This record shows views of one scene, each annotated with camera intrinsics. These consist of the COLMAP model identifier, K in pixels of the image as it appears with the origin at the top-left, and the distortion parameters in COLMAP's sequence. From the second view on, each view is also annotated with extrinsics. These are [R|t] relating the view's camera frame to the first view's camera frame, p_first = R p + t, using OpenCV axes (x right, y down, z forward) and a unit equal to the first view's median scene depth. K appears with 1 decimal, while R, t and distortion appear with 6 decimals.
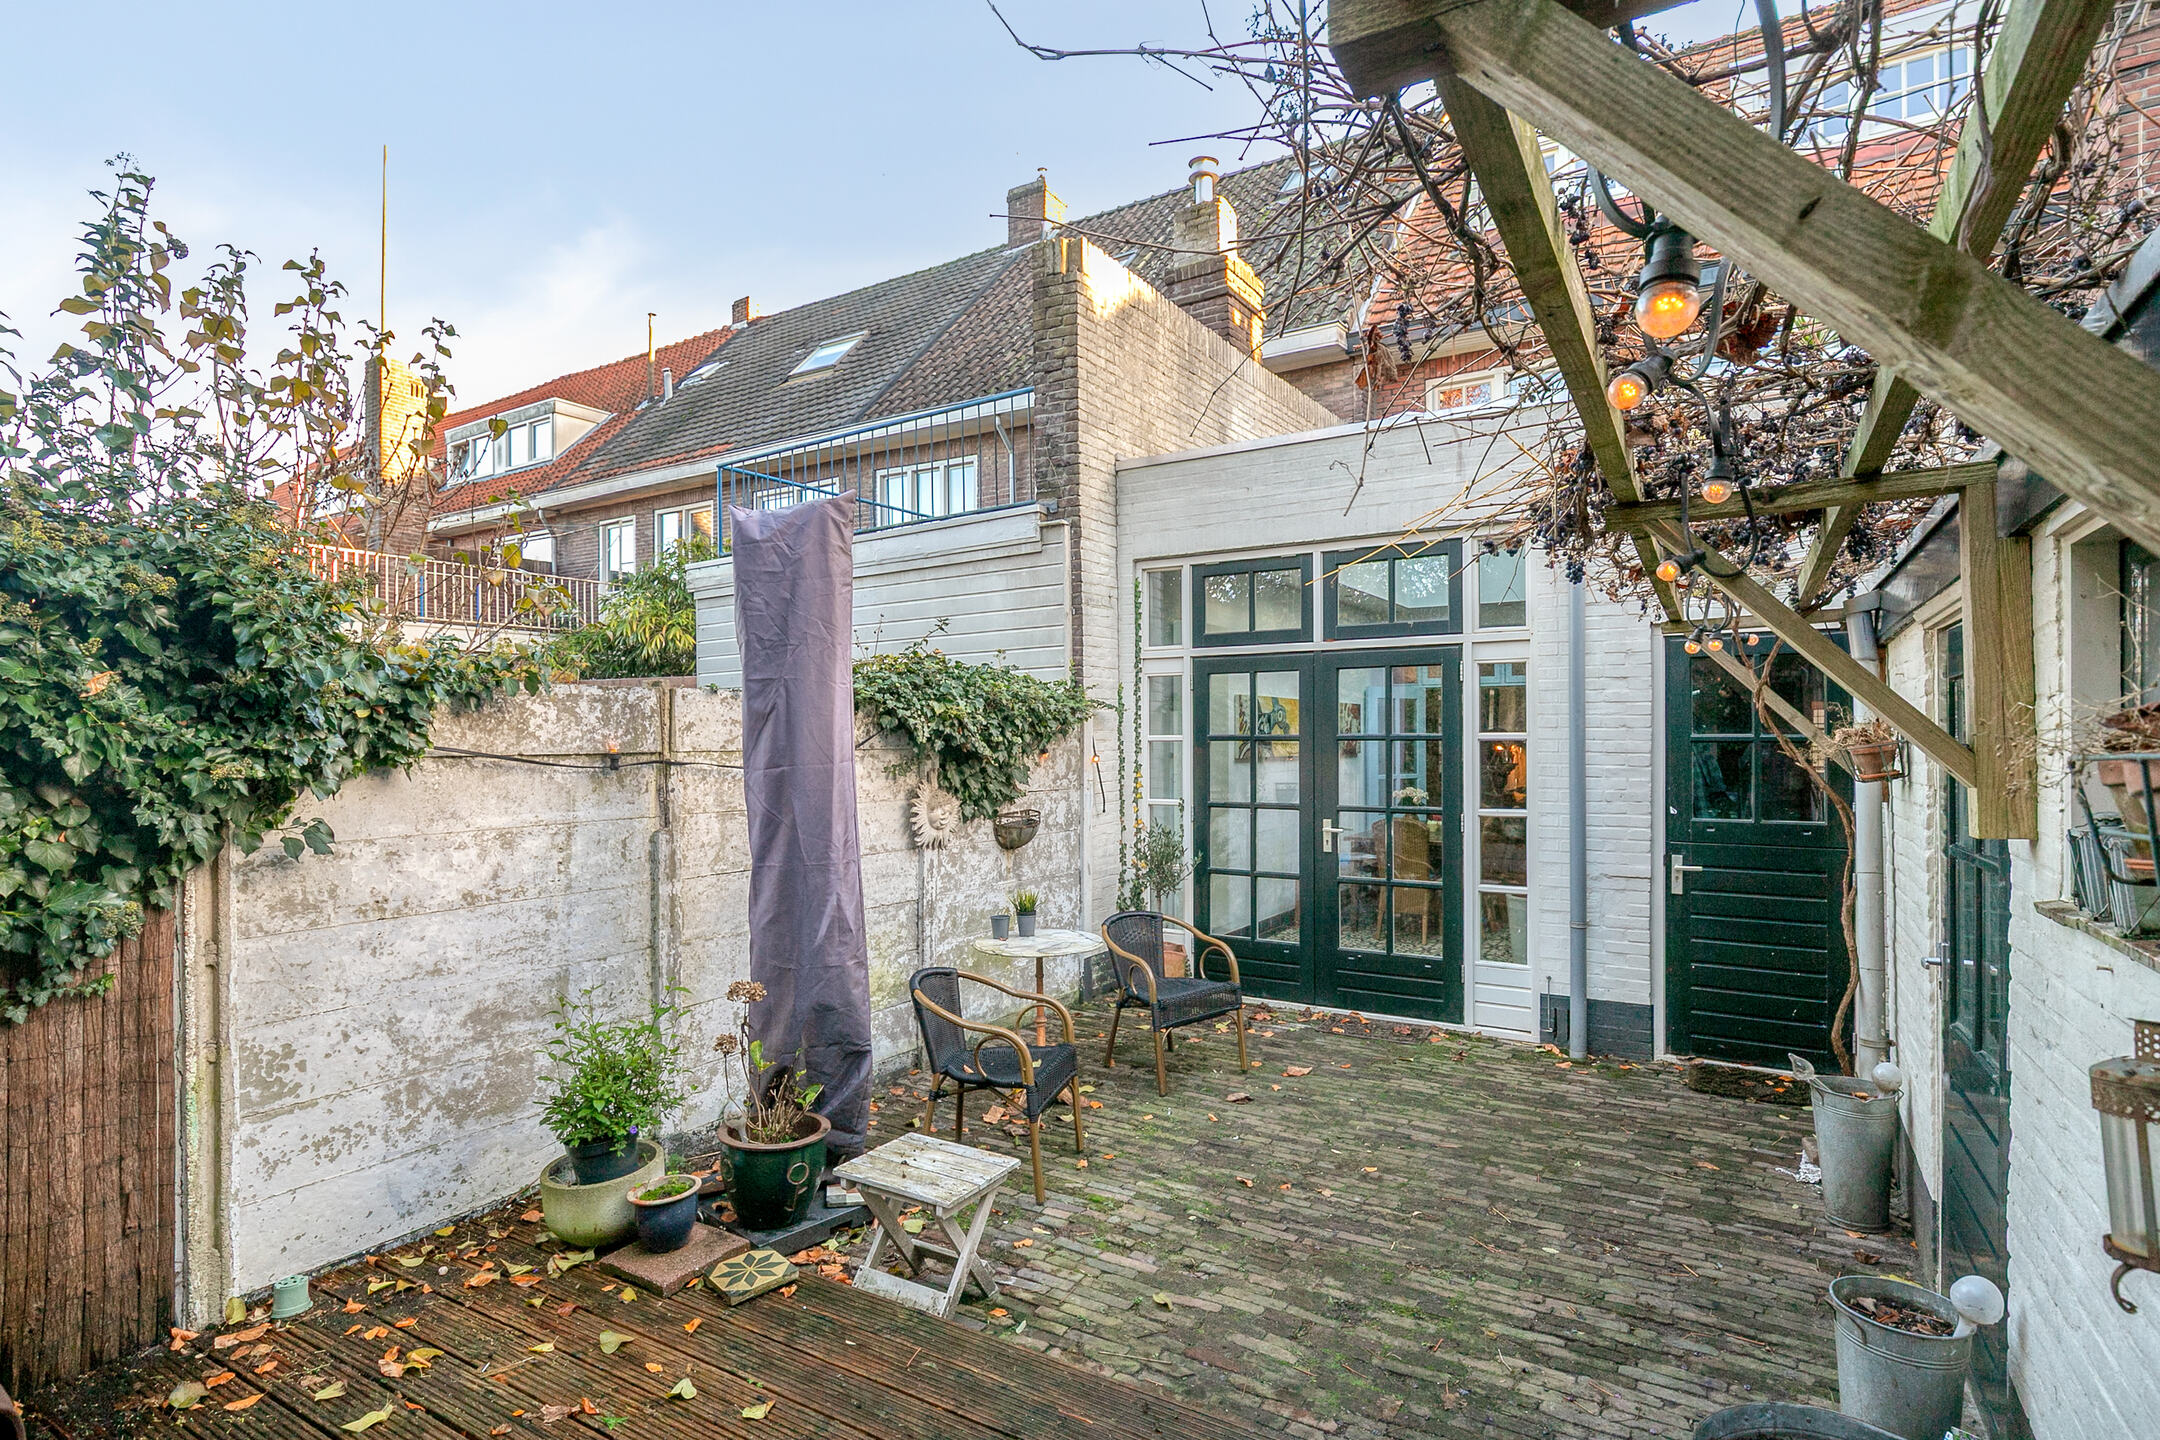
lens RADIAL K [[1080.0, 0, 1071.4], [0, 1080.0, 728.1], [0, 0, 1]] dist [-0.006597, -0.000158]
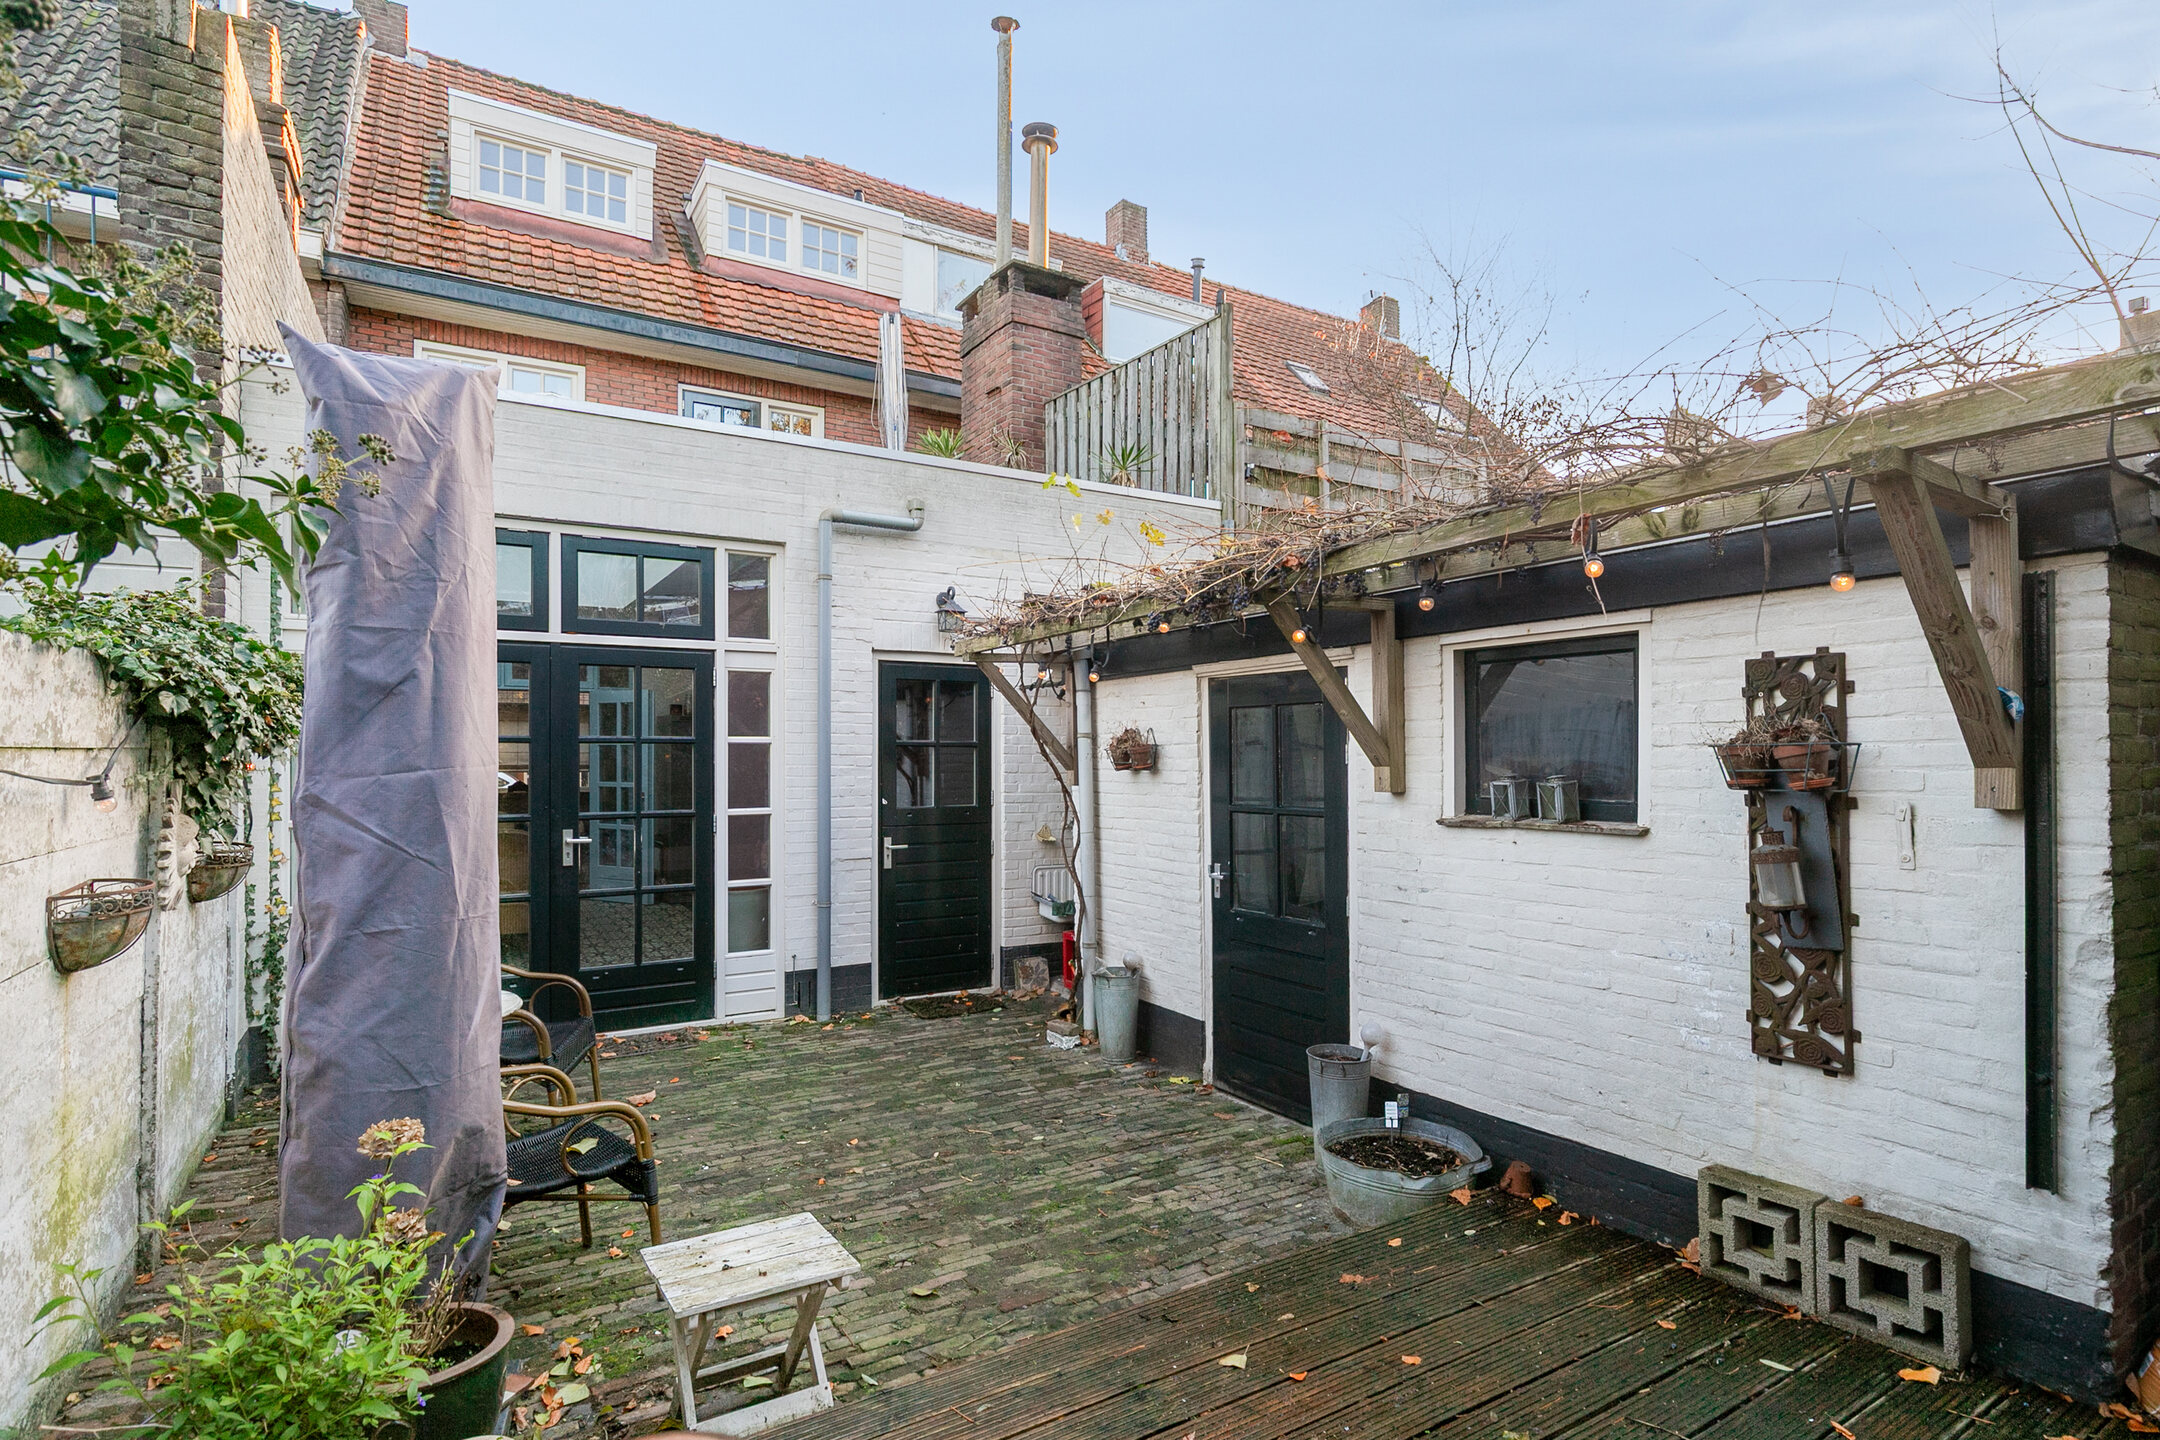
lens RADIAL K [[1080.0, 0, 1073.5], [0, 1080.0, 735.1], [0, 0, 1]] dist [-0.006597, -0.000158]
pose [[0.439017, 0.017972, 0.898299, -0.480893], [-0.012423, 0.999826, -0.013932, 0.015800], [-0.898393, -0.005043, 0.439163, 0.275442]]
